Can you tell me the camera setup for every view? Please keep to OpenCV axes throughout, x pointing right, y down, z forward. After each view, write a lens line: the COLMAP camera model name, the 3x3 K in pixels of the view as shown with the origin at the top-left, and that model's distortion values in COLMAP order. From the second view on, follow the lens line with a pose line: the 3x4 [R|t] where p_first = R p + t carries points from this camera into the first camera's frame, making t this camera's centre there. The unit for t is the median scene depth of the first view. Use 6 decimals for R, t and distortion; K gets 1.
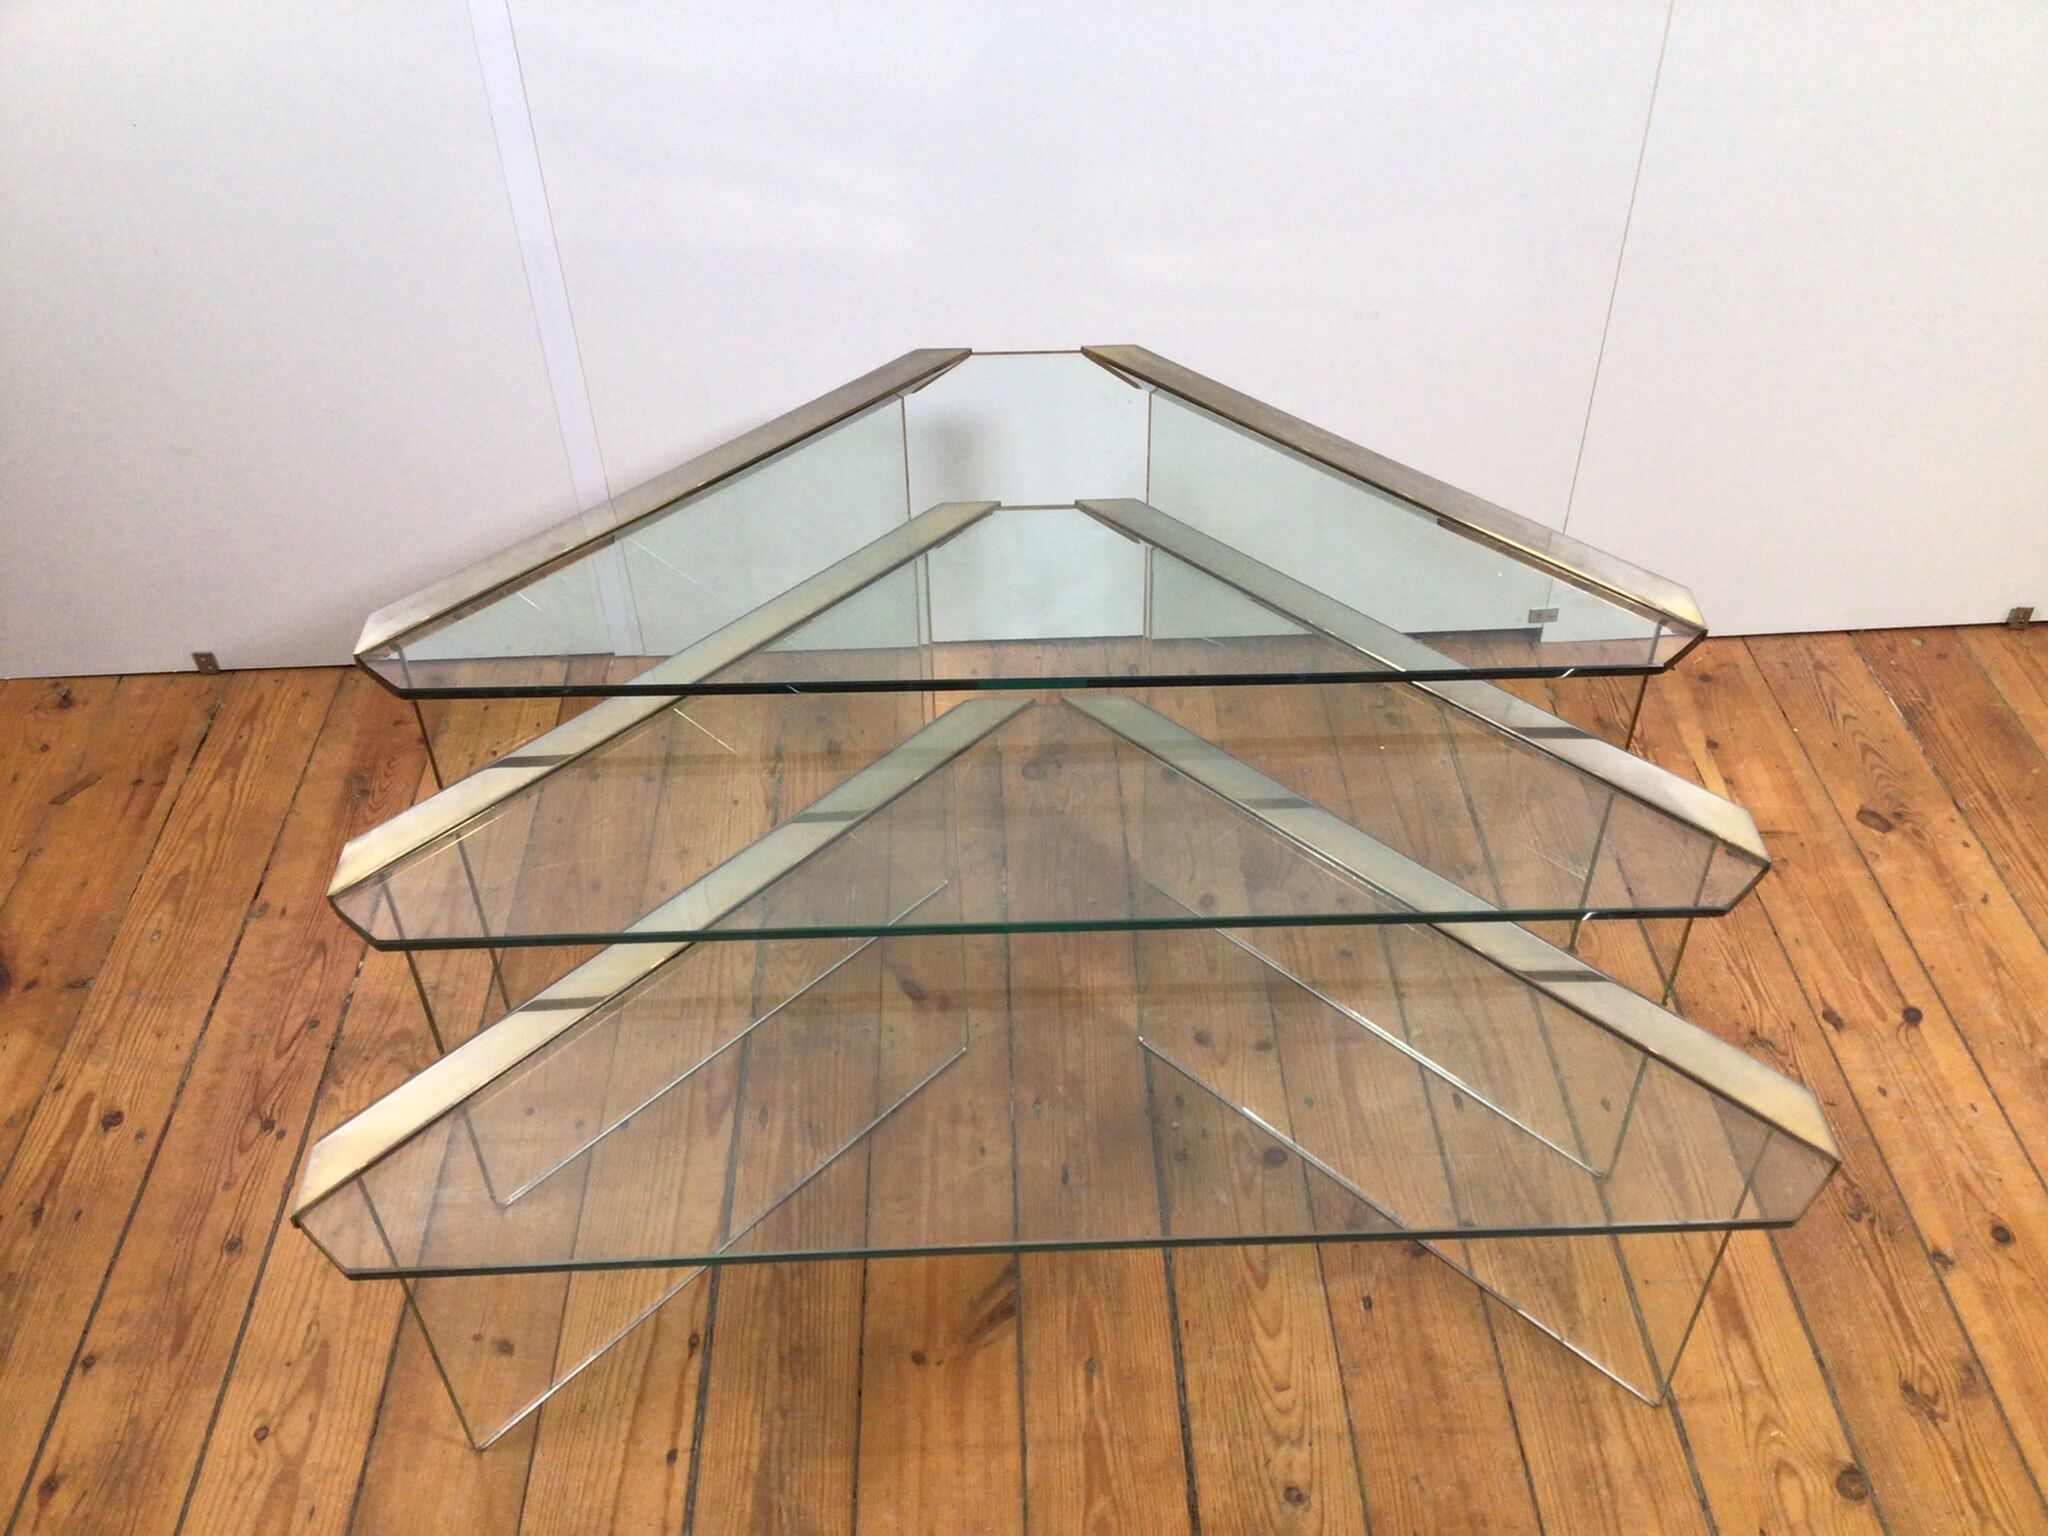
lens RADIAL K [[1830.4, 0, 1053.3], [0, 1830.4, 763.7], [0, 0, 1]] dist [0.108910, -0.209970]
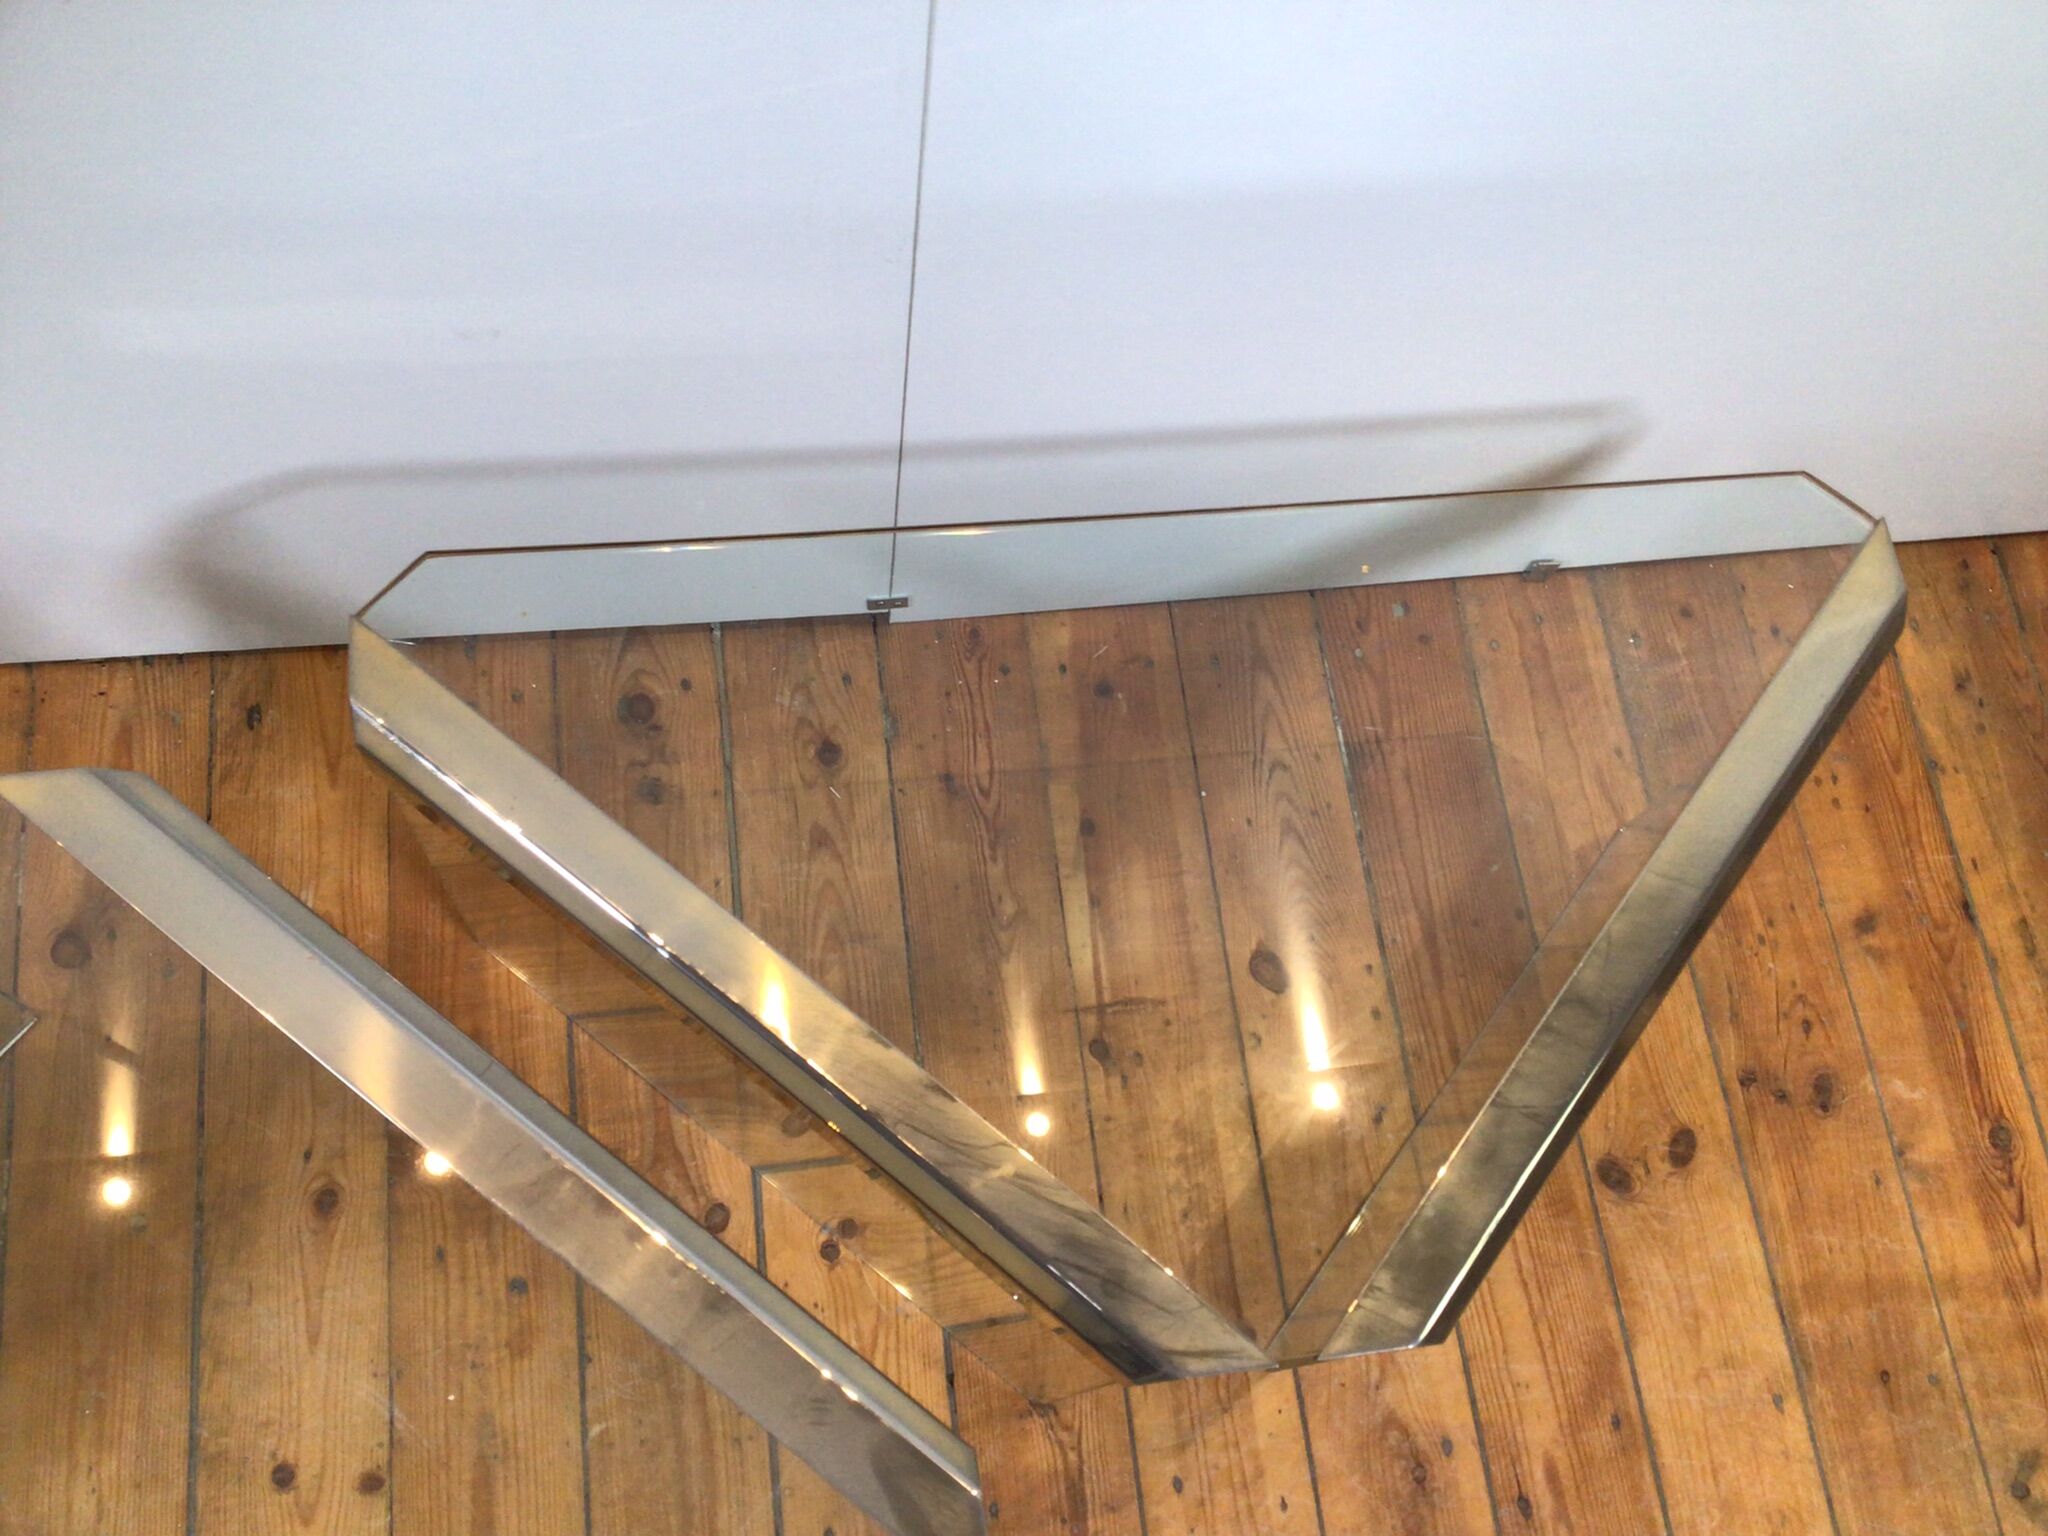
lens RADIAL K [[1830.4, 0, 1053.3], [0, 1830.4, 763.7], [0, 0, 1]] dist [0.108910, -0.209970]
pose [[0.987827, -0.036900, 0.151117, 0.286802], [-0.042593, 0.870171, 0.490905, -0.469000], [-0.149612, -0.491366, 0.858007, 0.484345]]
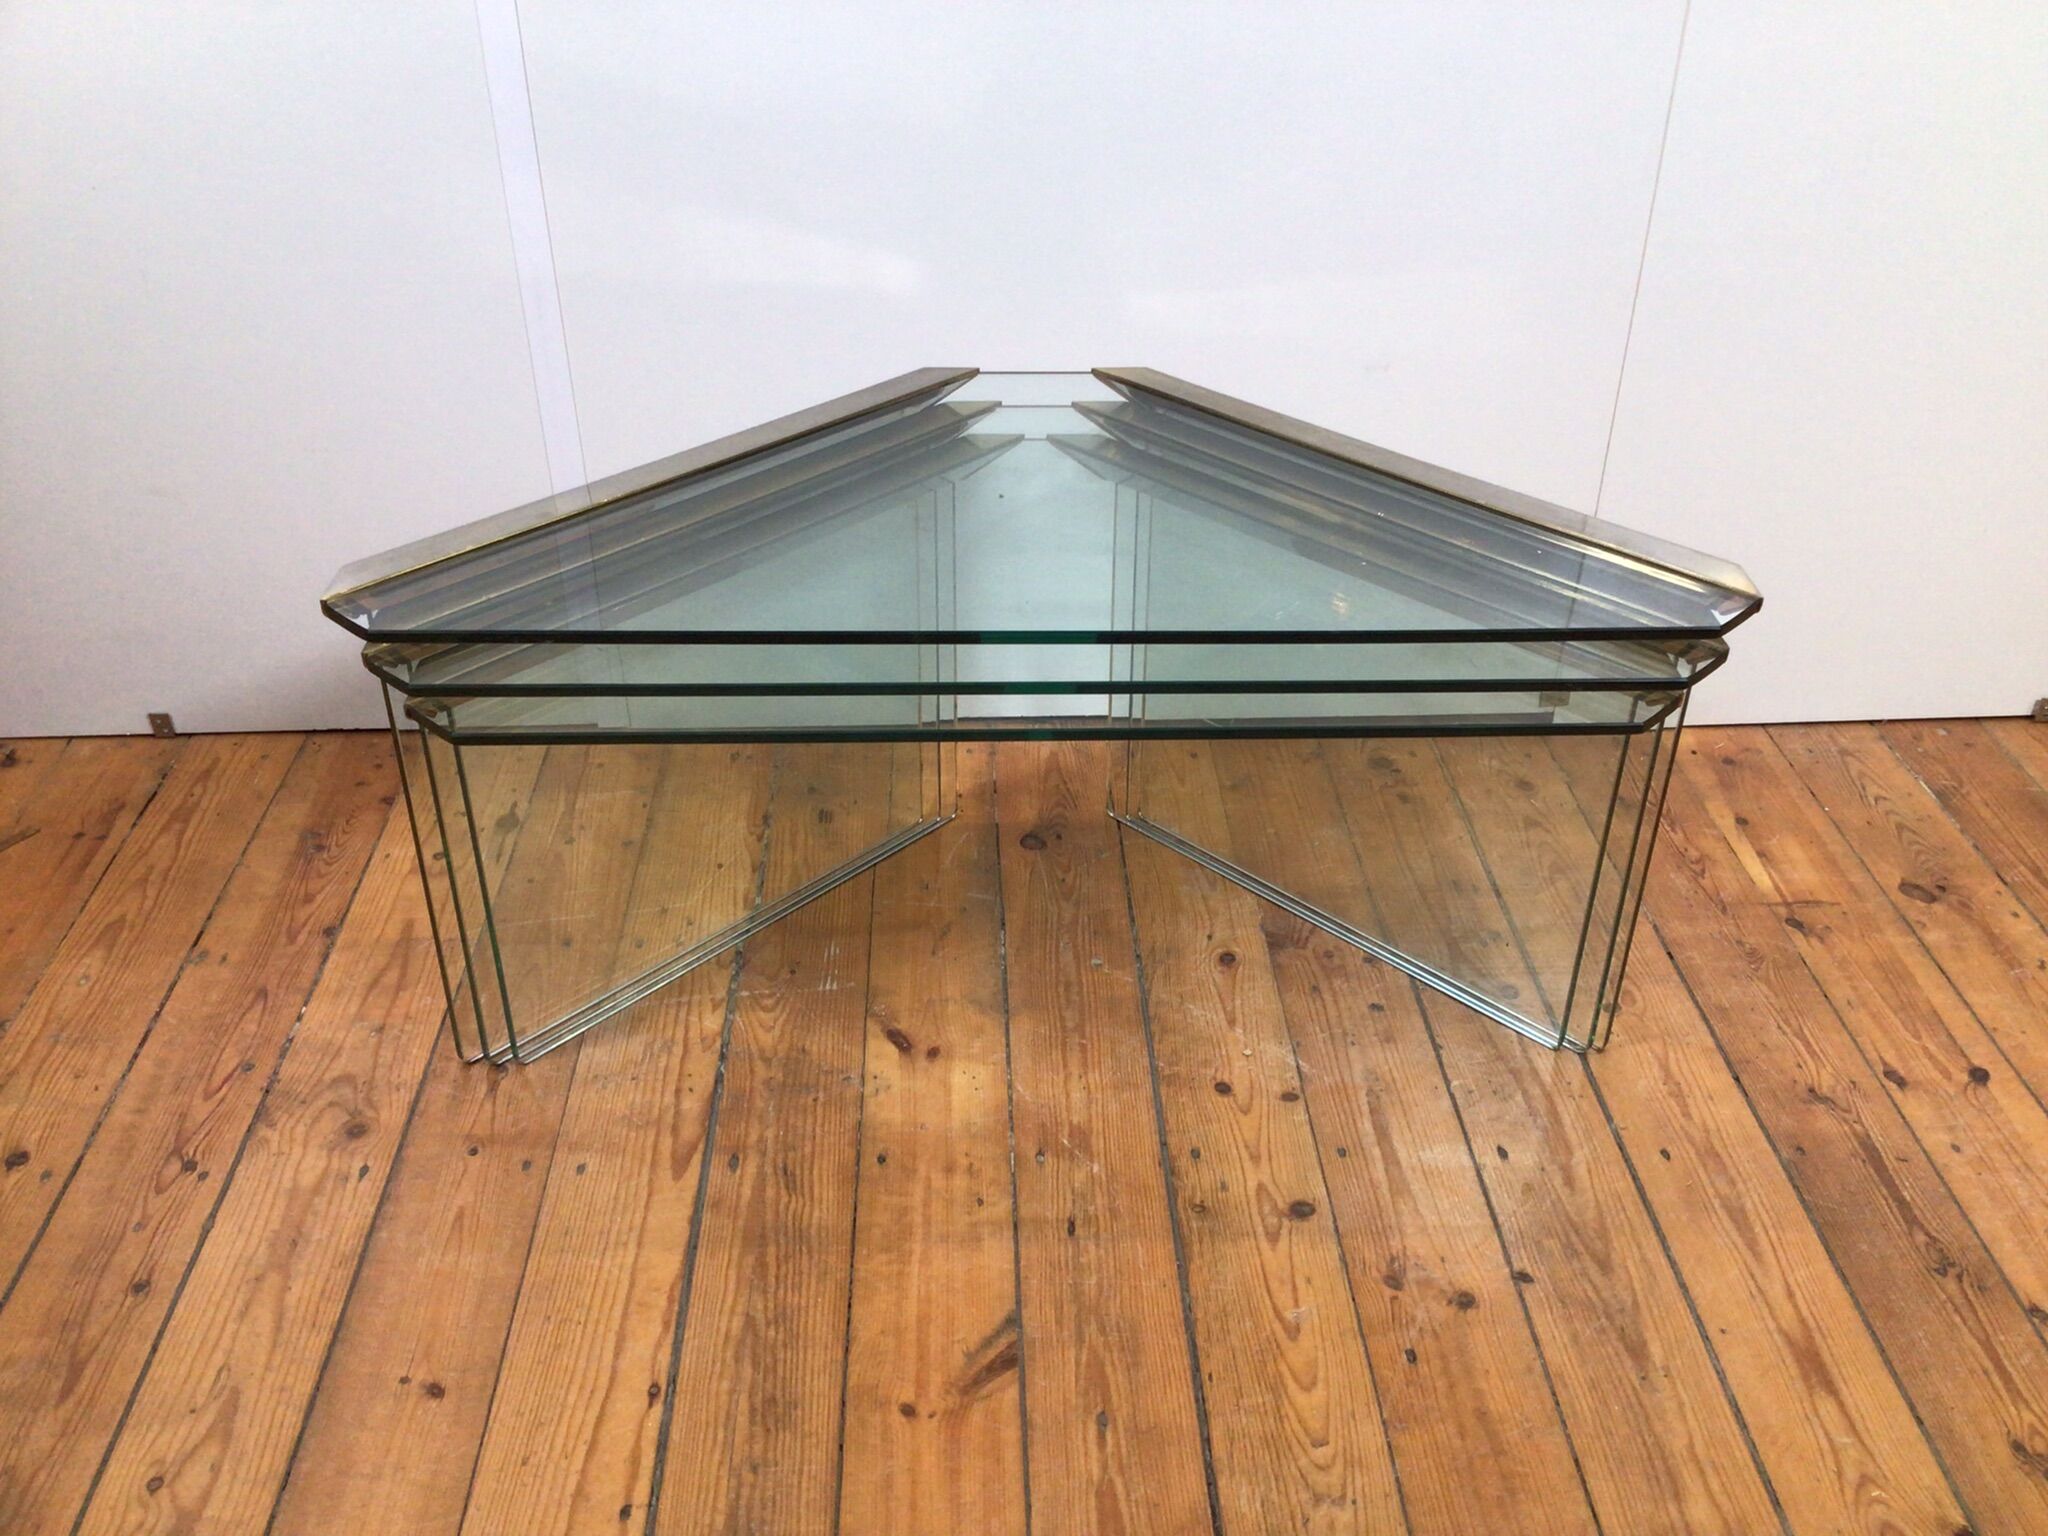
lens RADIAL K [[1830.4, 0, 1053.3], [0, 1830.4, 763.7], [0, 0, 1]] dist [0.108910, -0.209970]
pose [[0.999773, 0.012952, 0.016936, -0.019786], [-0.010333, 0.989160, -0.146480, 0.126964], [-0.018650, 0.146272, 0.989069, 0.067762]]
